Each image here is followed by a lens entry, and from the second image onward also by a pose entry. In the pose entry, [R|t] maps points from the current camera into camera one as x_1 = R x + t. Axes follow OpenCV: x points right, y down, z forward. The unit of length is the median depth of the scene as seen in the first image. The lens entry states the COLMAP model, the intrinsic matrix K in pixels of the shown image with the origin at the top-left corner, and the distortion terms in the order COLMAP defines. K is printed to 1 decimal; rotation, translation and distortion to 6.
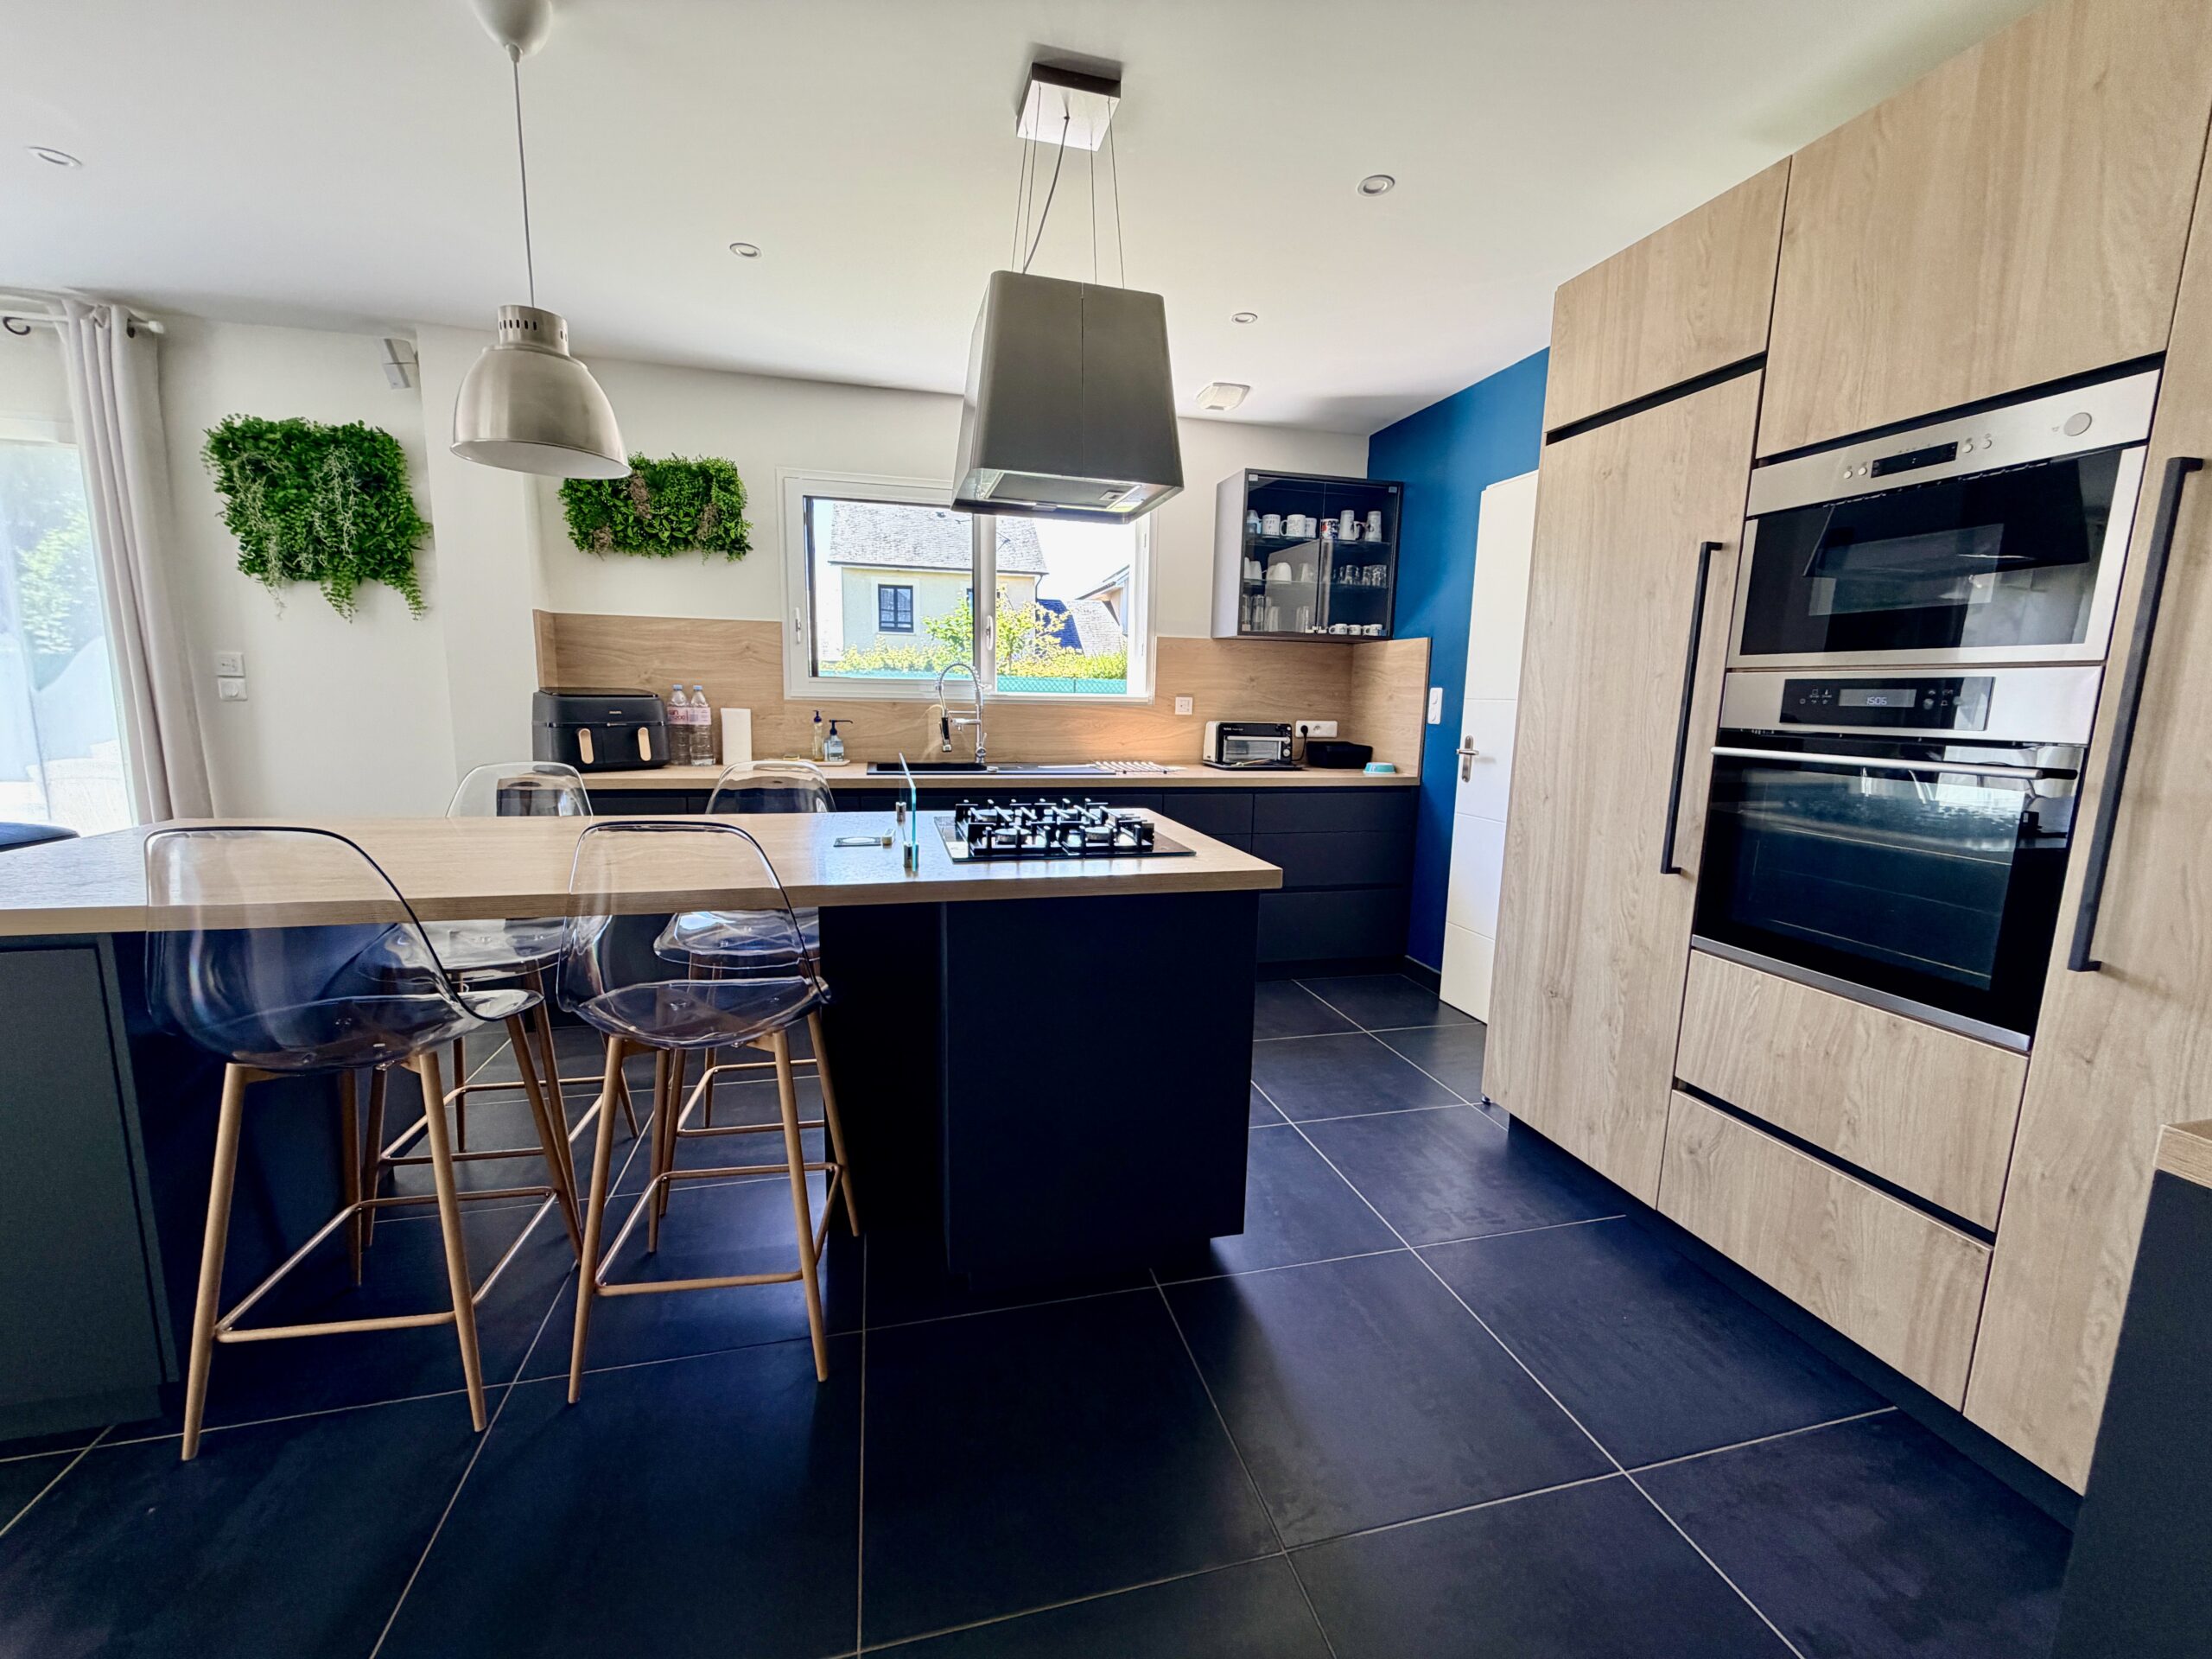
lens RADIAL K [[881.5, 0, 1101.6], [0, 881.5, 831.1], [0, 0, 1]] dist [-0.001369, 0.000279]
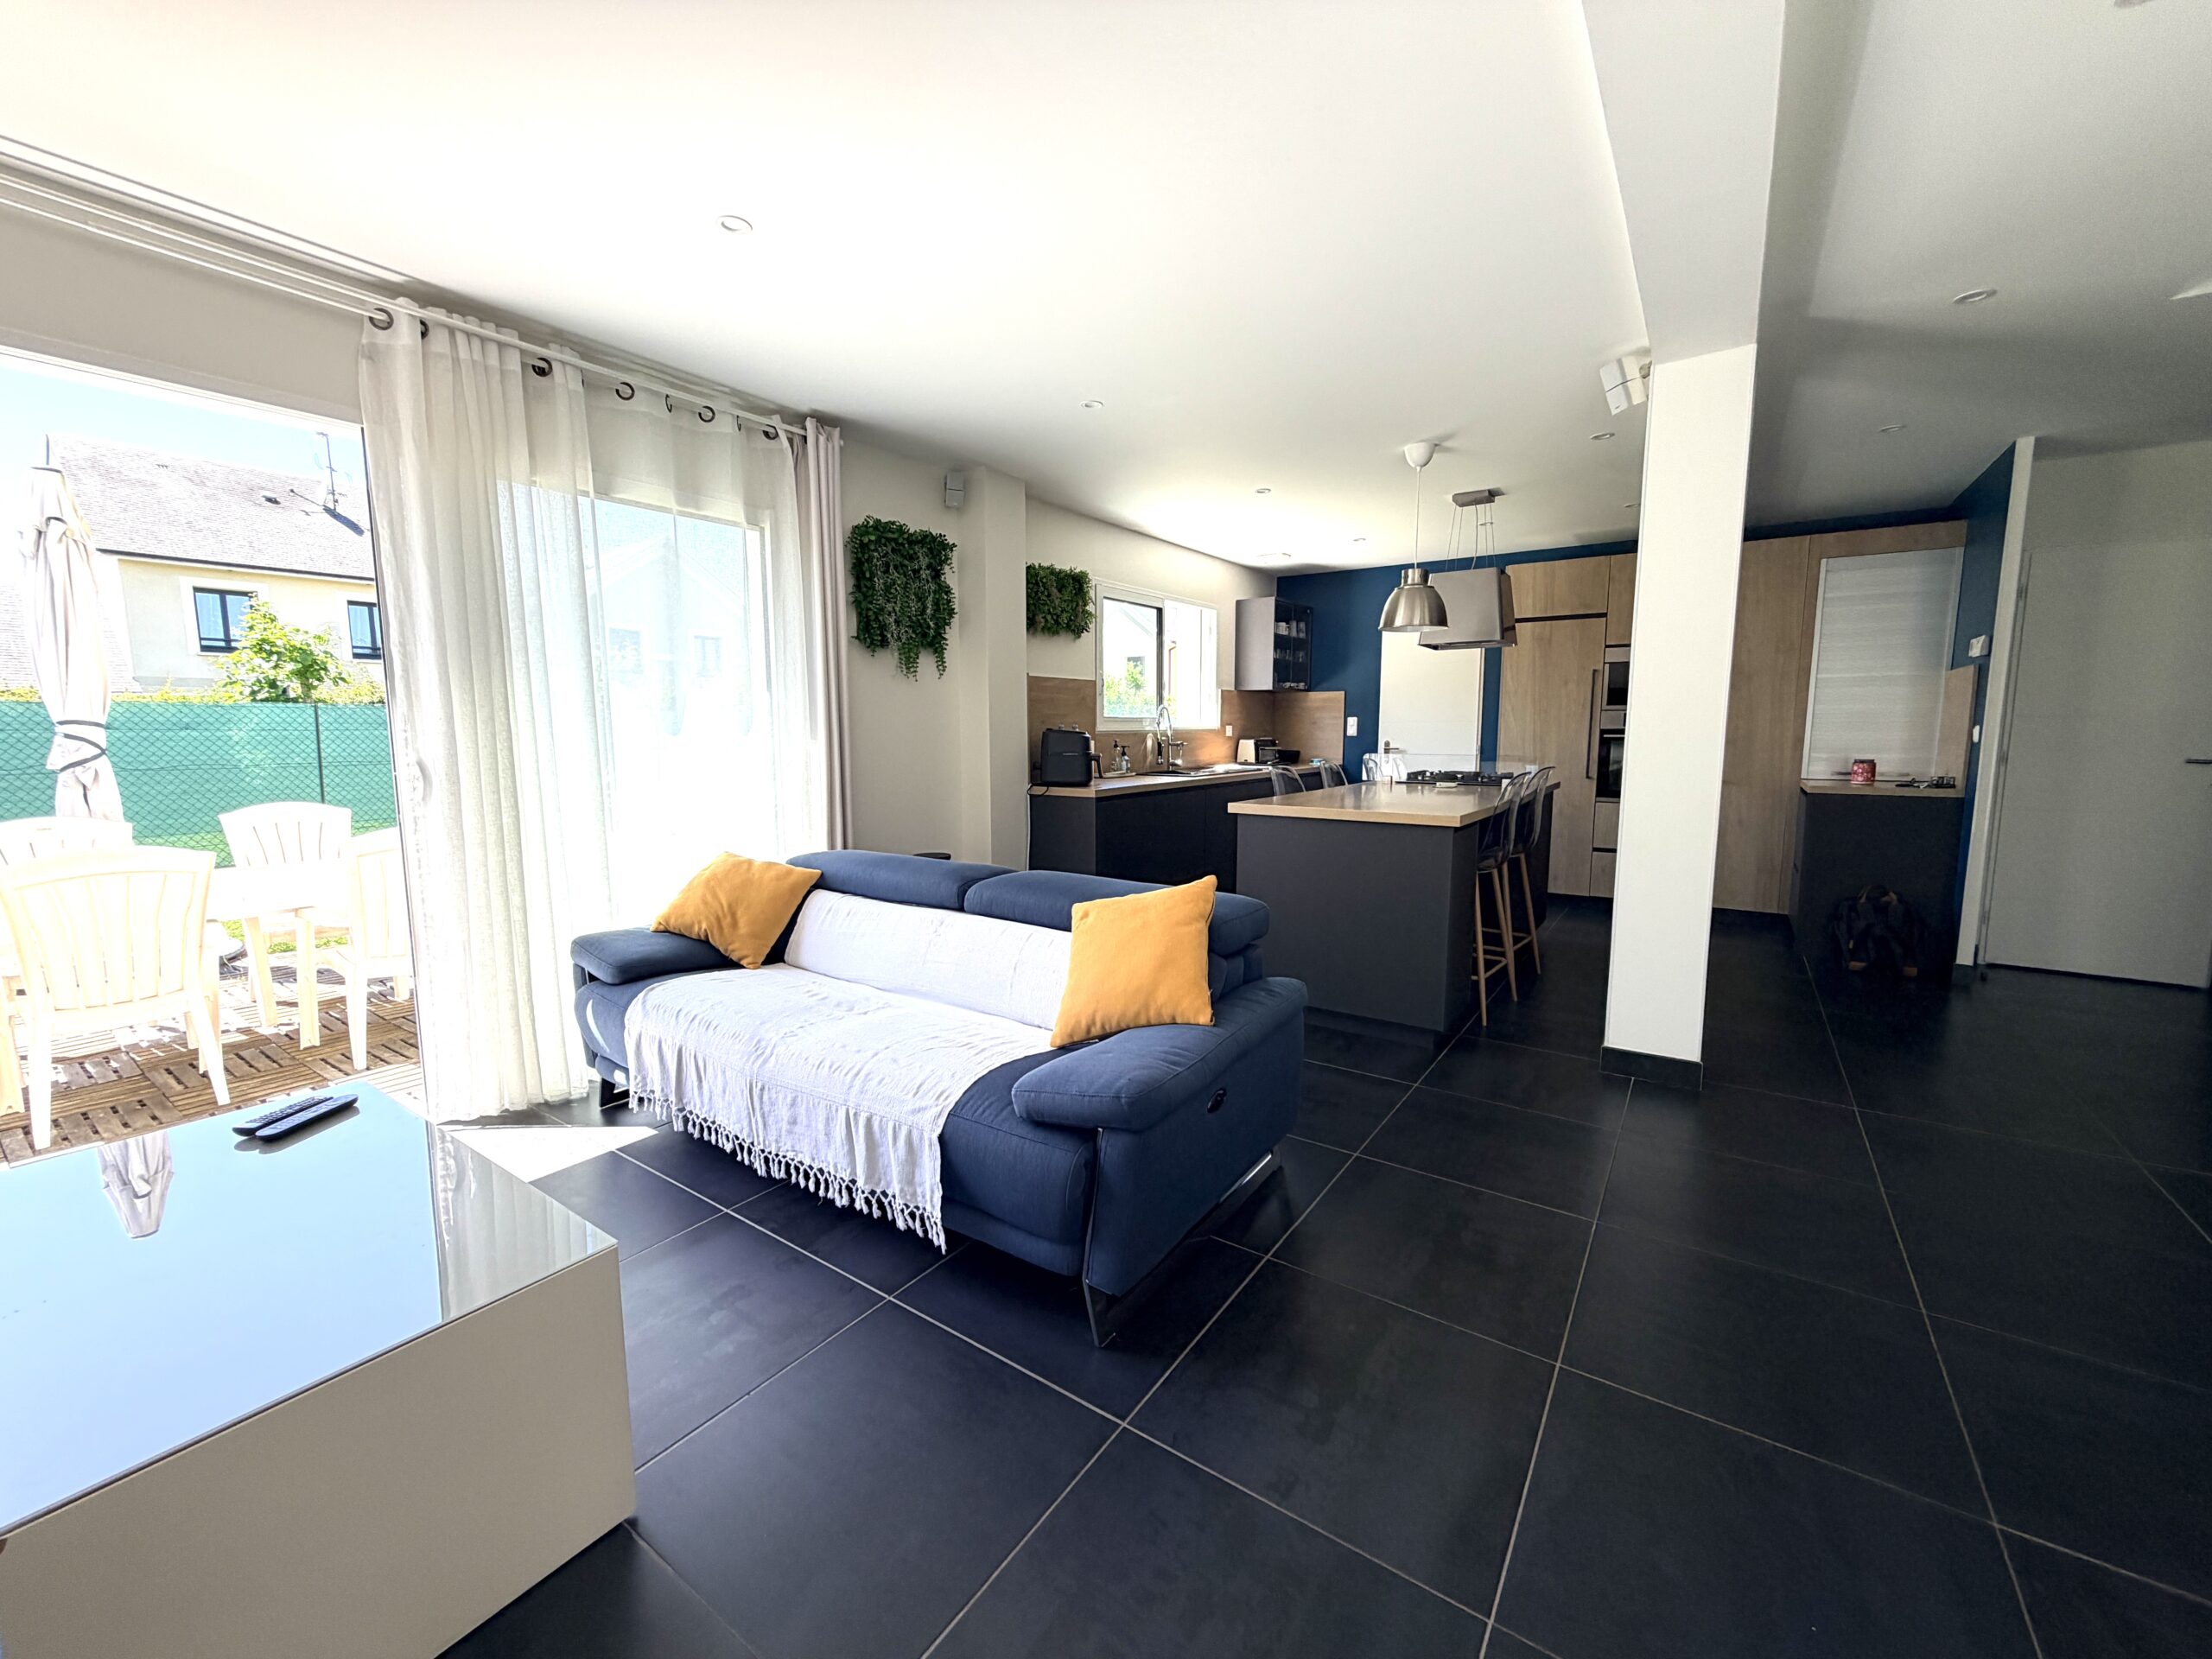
lens RADIAL K [[881.5, 0, 1098.7], [0, 881.5, 829.8], [0, 0, 1]] dist [-0.001369, 0.000279]
pose [[0.759812, -0.100148, 0.642383, -1.543328], [0.121001, 0.992584, 0.011625, -0.008299], [-0.638784, 0.068896, 0.766295, -0.127840]]
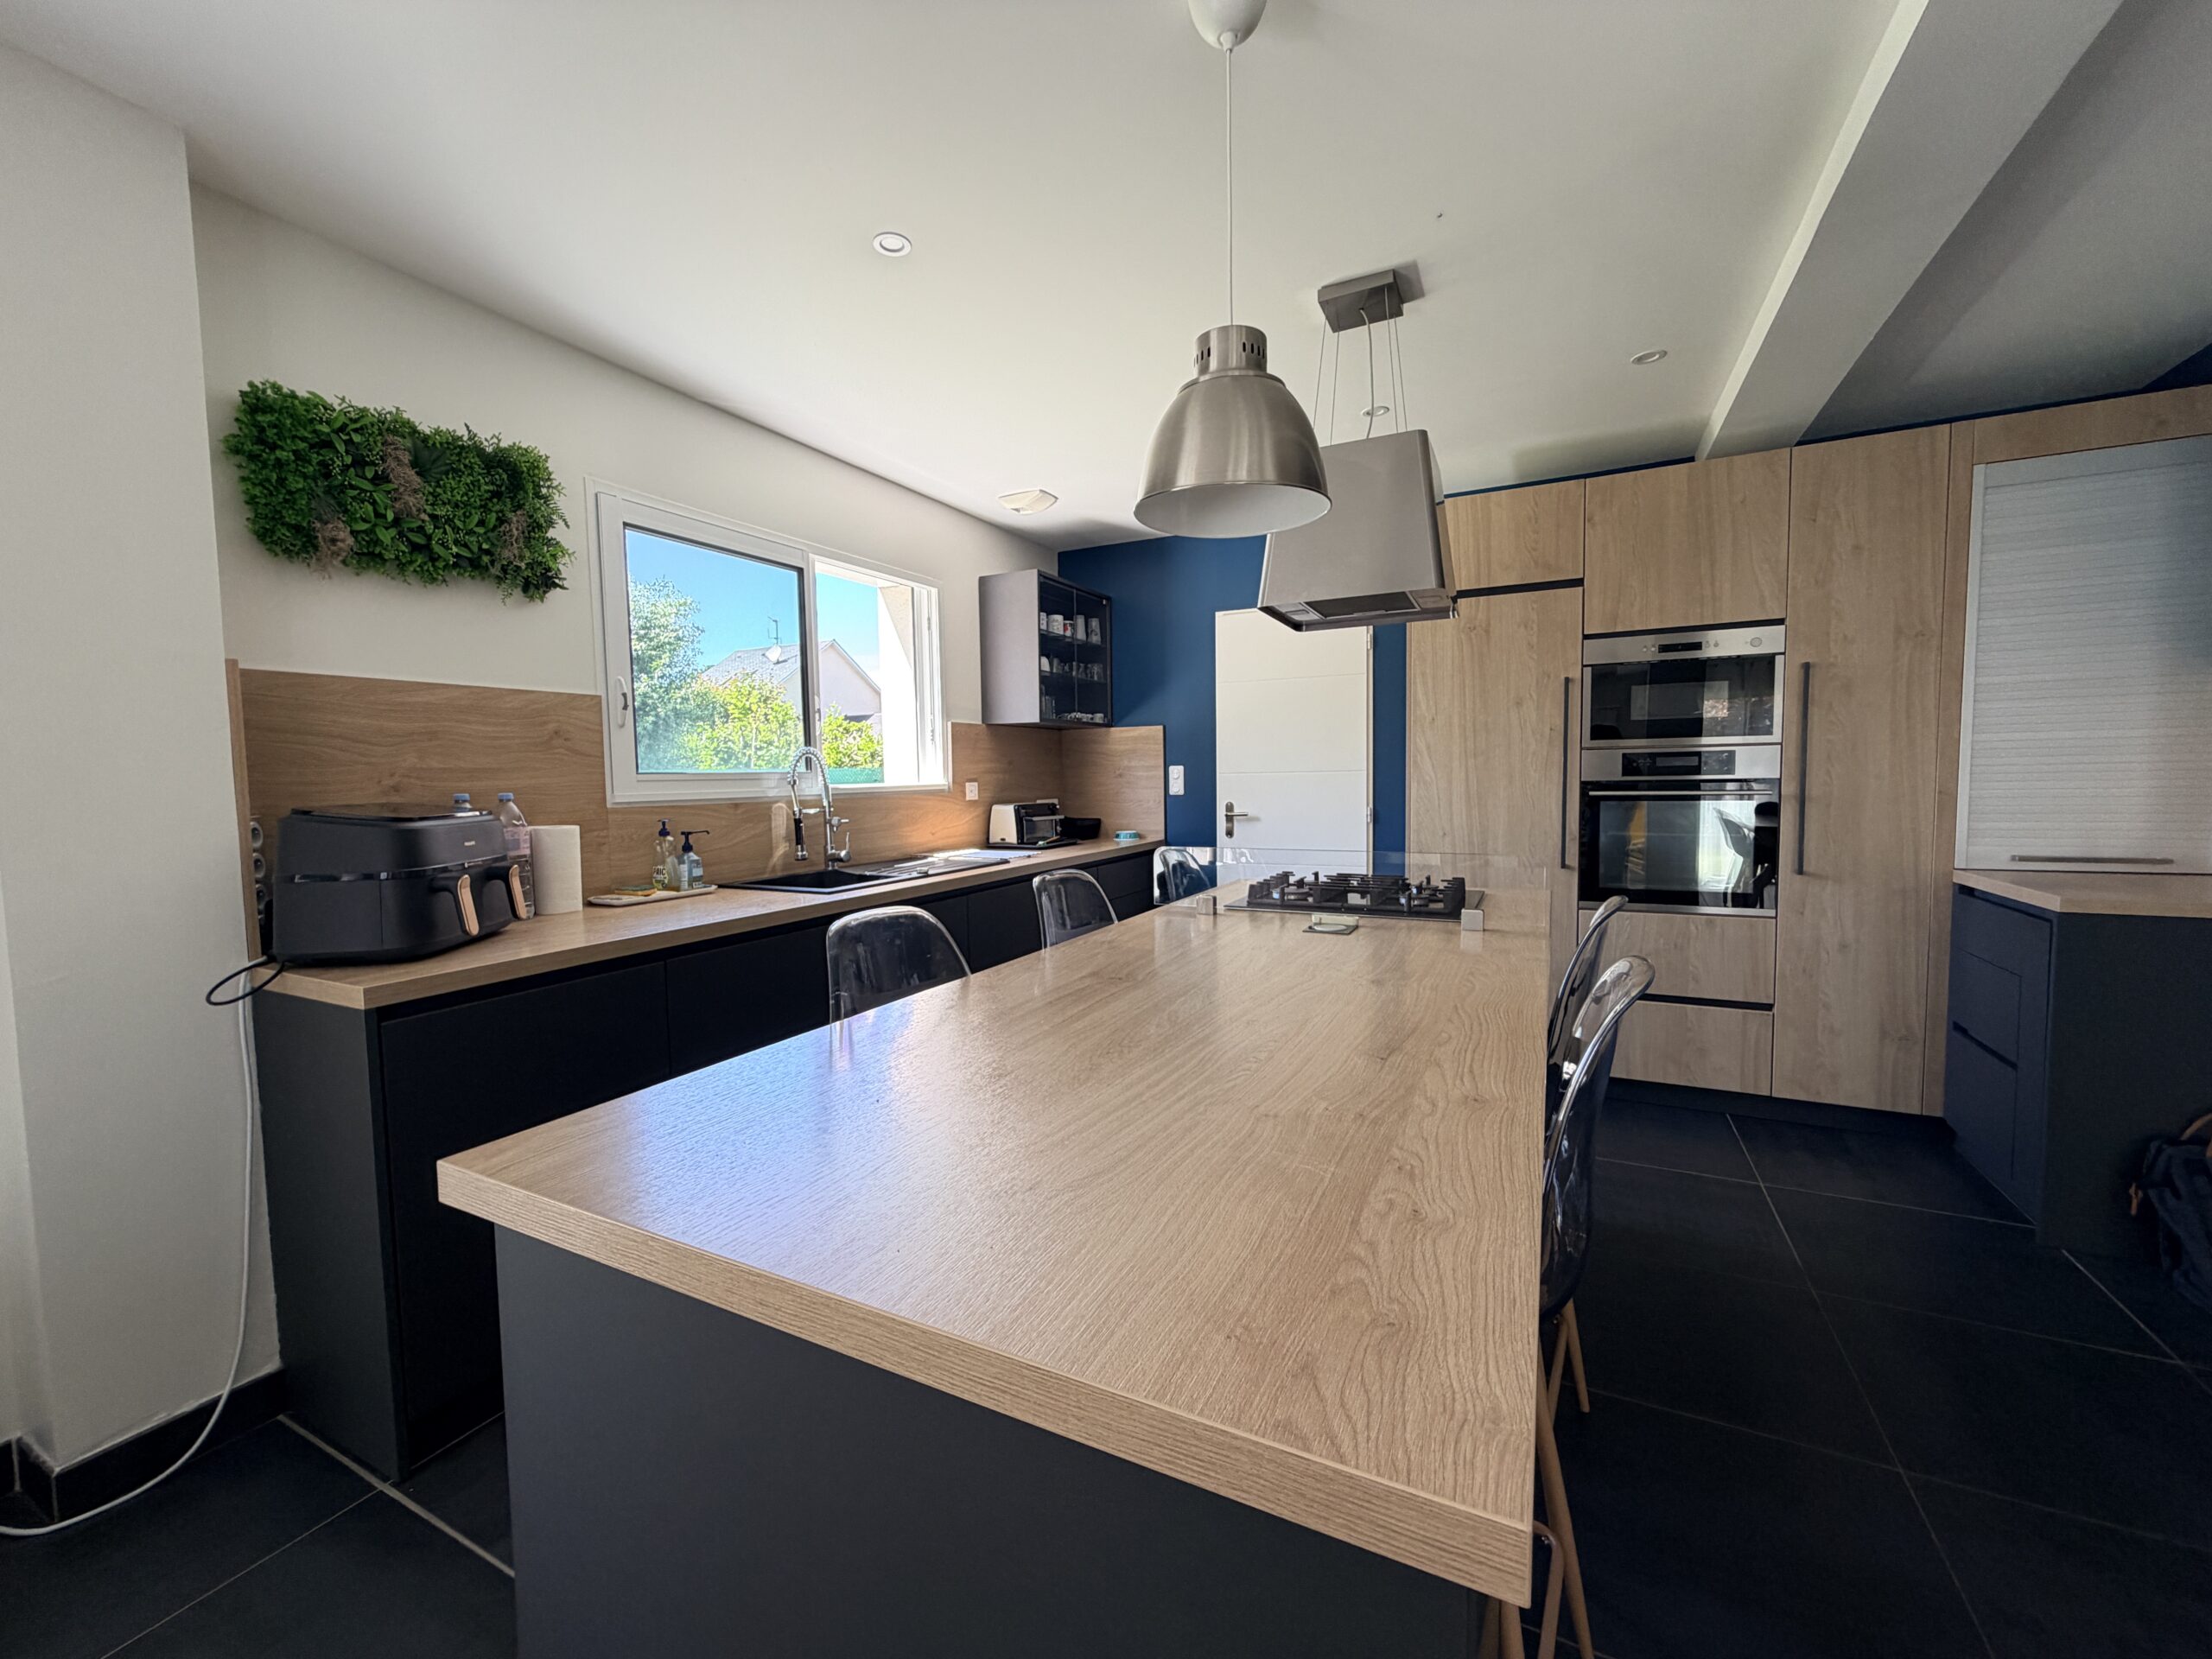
lens RADIAL K [[881.5, 0, 1099.1], [0, 881.5, 834.6], [0, 0, 1]] dist [-0.001369, 0.000279]
pose [[0.662281, -0.084237, 0.744505, -0.728457], [0.148213, 0.988754, -0.019972, -0.069254], [-0.734450, 0.123573, 0.667318, 0.316796]]
